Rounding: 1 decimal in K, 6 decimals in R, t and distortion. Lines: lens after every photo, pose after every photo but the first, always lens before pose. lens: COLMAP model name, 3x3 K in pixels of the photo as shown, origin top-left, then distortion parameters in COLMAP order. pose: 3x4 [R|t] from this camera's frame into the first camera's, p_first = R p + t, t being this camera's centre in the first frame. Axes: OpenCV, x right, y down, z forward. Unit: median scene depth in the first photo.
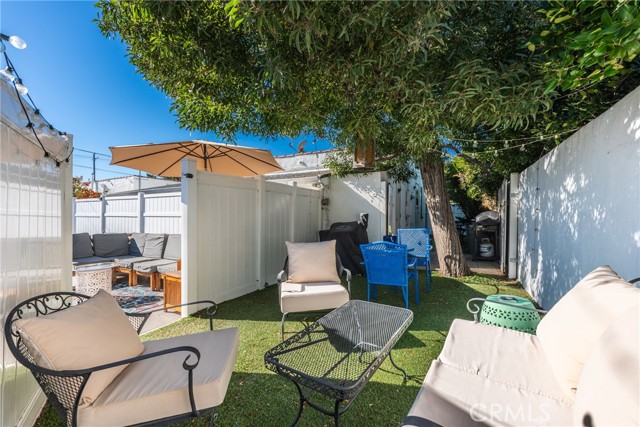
lens RADIAL K [[253.0, 0, 320.2], [0, 253.0, 216.9], [0, 0, 1]] dist [-0.000584, -0.000165]
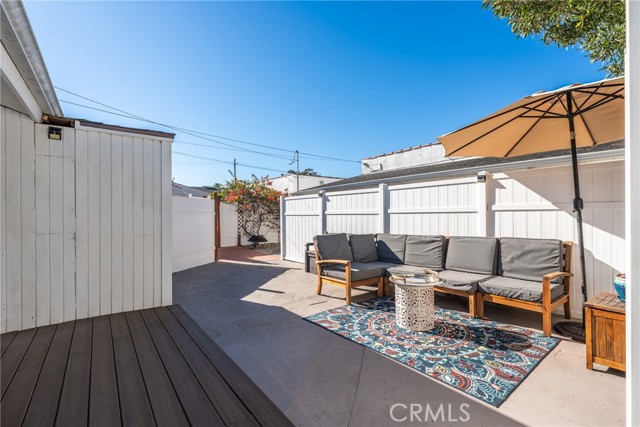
lens RADIAL K [[280.5, 0, 320.6], [0, 280.5, 212.4], [0, 0, 1]] dist [-0.002898, -0.000598]
pose [[0.931665, -0.015447, -0.362990, -0.576439], [0.008363, 0.999743, -0.021080, 0.012441], [0.363222, 0.016604, 0.931555, 0.096917]]
